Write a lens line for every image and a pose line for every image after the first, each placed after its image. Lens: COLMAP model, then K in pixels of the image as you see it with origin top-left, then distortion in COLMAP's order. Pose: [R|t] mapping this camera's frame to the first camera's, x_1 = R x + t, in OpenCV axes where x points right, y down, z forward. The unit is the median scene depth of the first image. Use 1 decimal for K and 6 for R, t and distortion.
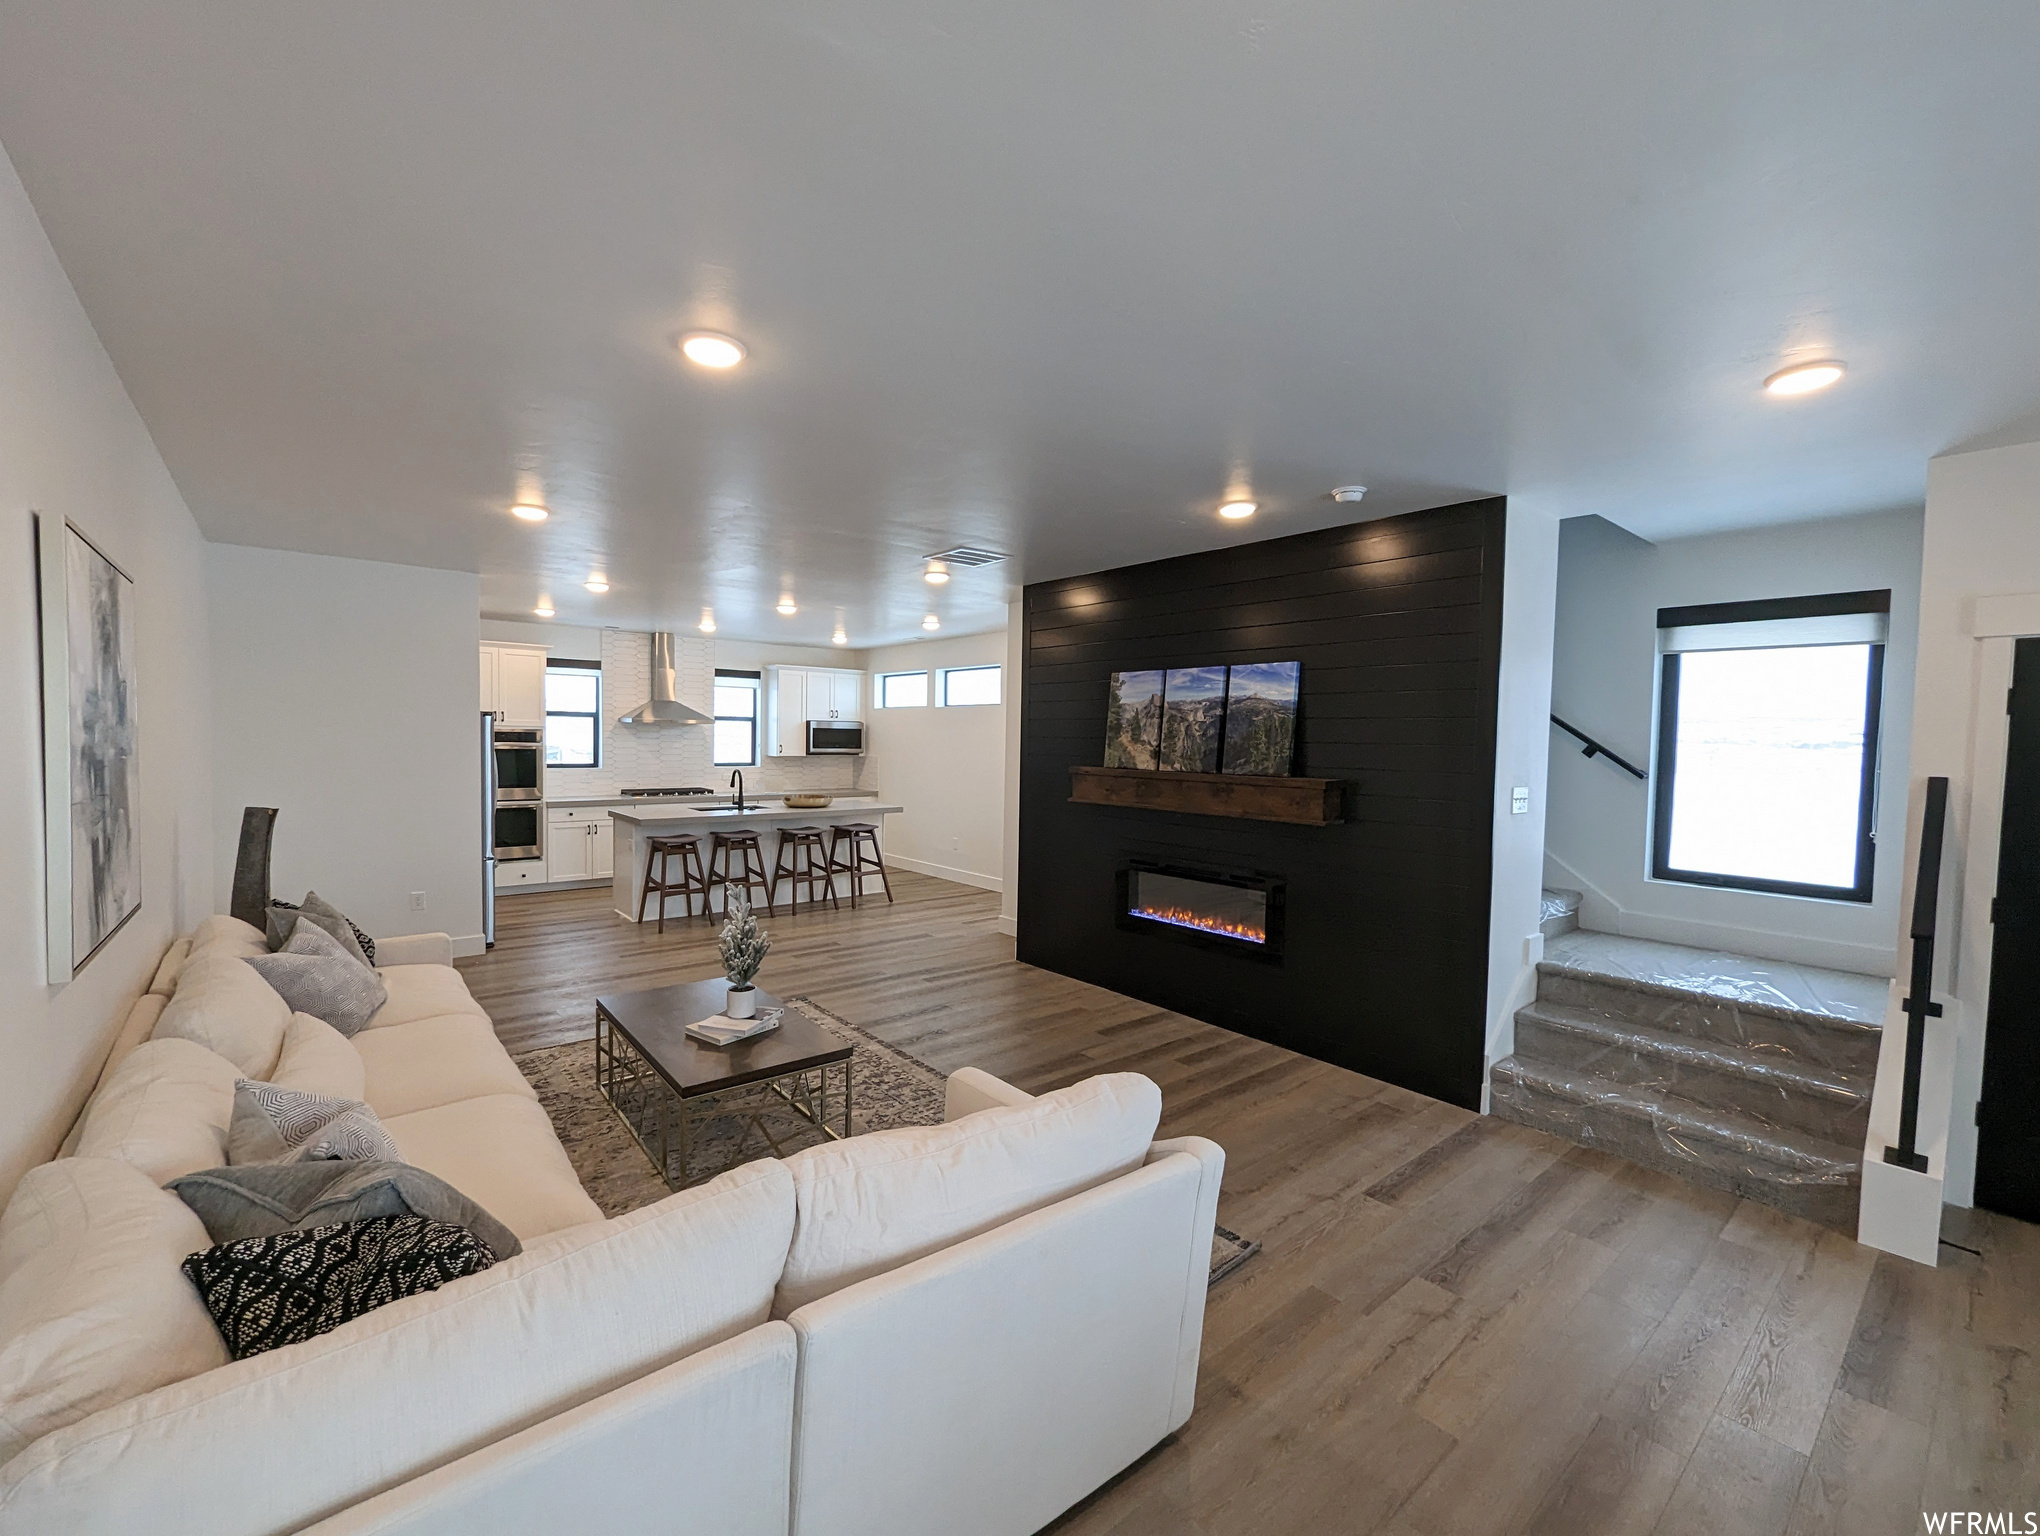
lens RADIAL K [[851.0, 0, 1013.0], [0, 851.0, 773.3], [0, 0, 1]] dist [0.003800, 0.000986]
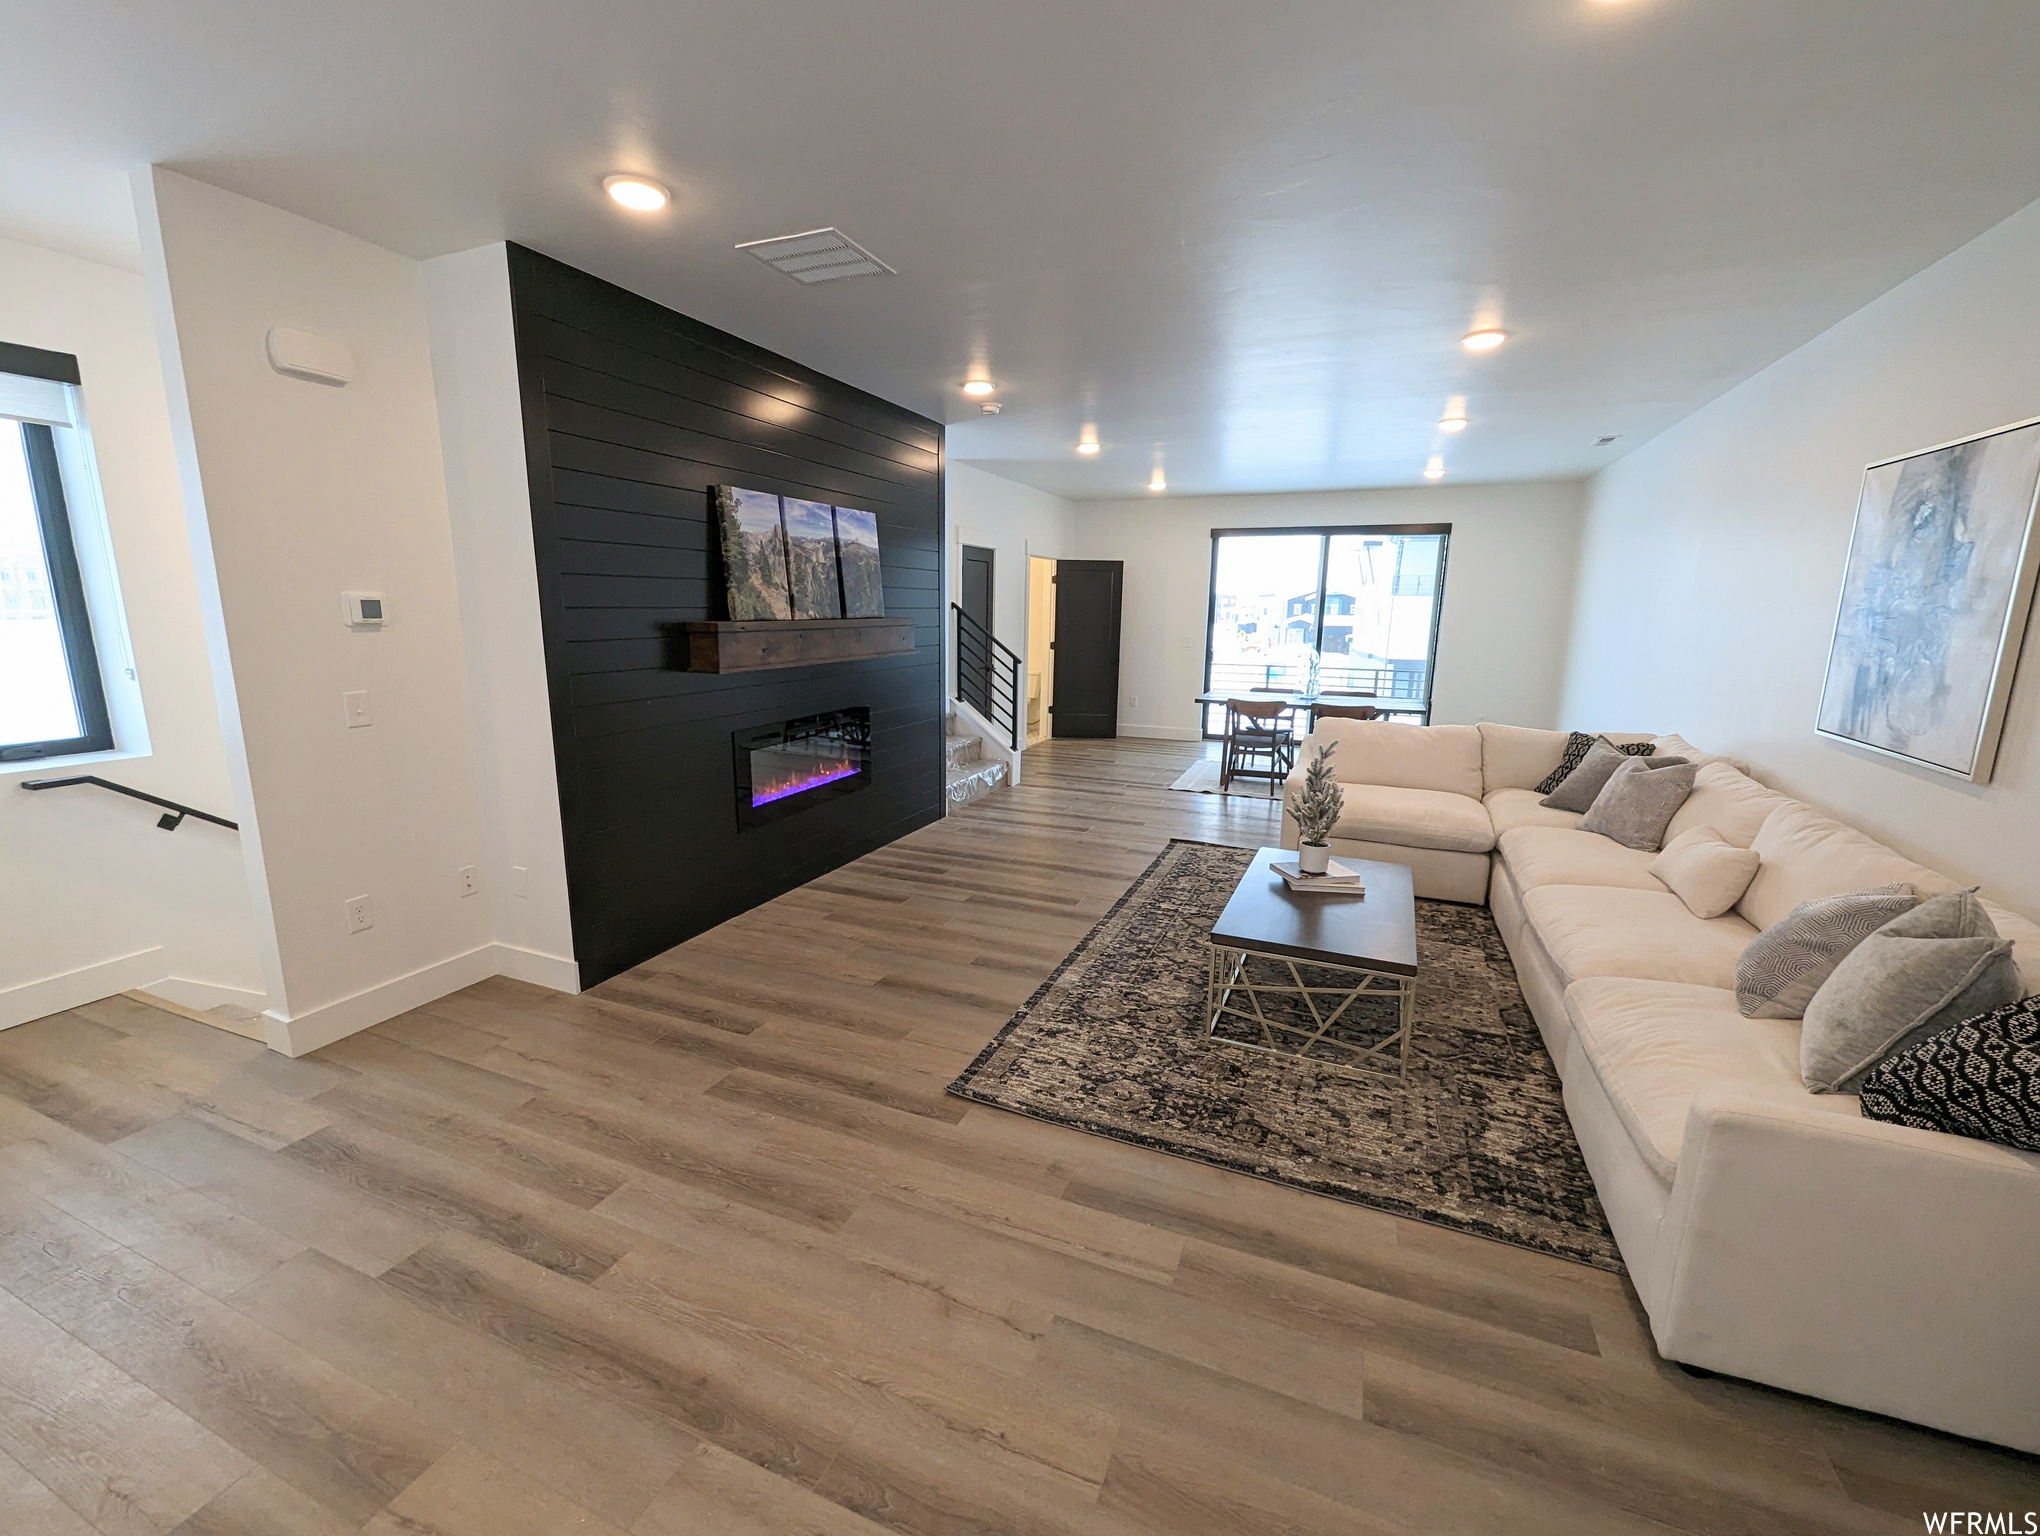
lens RADIAL K [[851.0, 0, 1014.7], [0, 851.0, 767.8], [0, 0, 1]] dist [0.003800, 0.000986]
pose [[-0.455557, -0.198576, 0.867776, -0.784409], [0.010698, 0.973511, 0.228388, -0.057741], [-0.890142, 0.113327, -0.441365, 1.349757]]
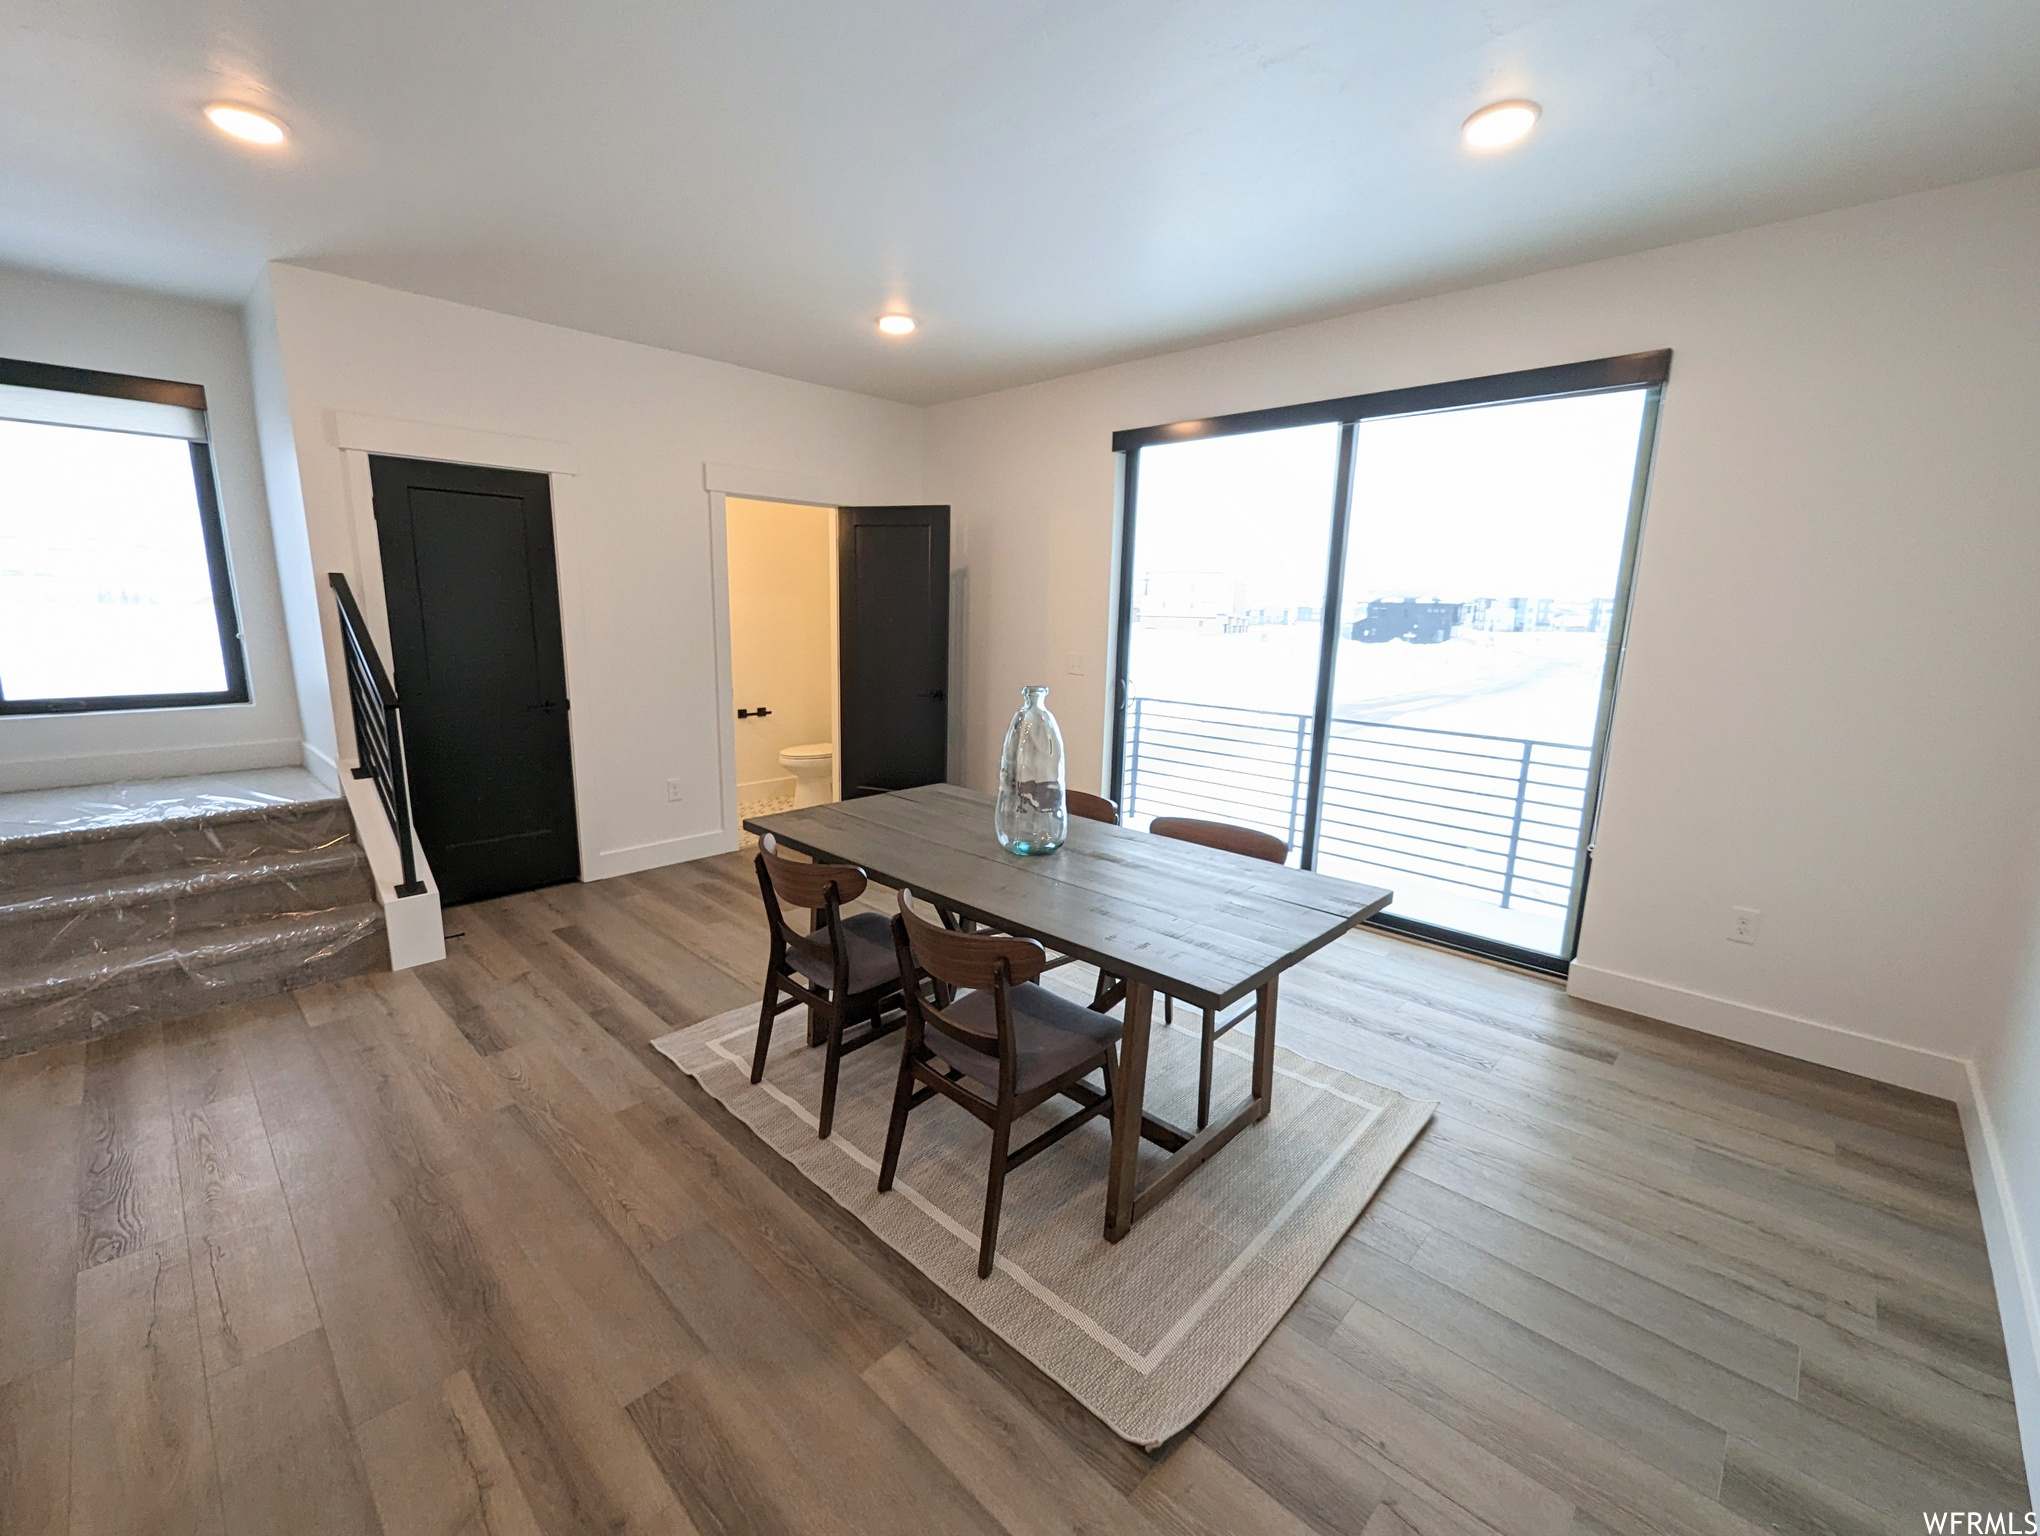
lens RADIAL K [[851.0, 0, 1017.7], [0, 851.0, 766.8], [0, 0, 1]] dist [0.003800, 0.000986]
pose [[-0.093040, -0.215377, 0.972089, -0.112919], [0.021701, 0.975653, 0.218244, 0.018677], [-0.995426, 0.041401, -0.086101, 0.137671]]
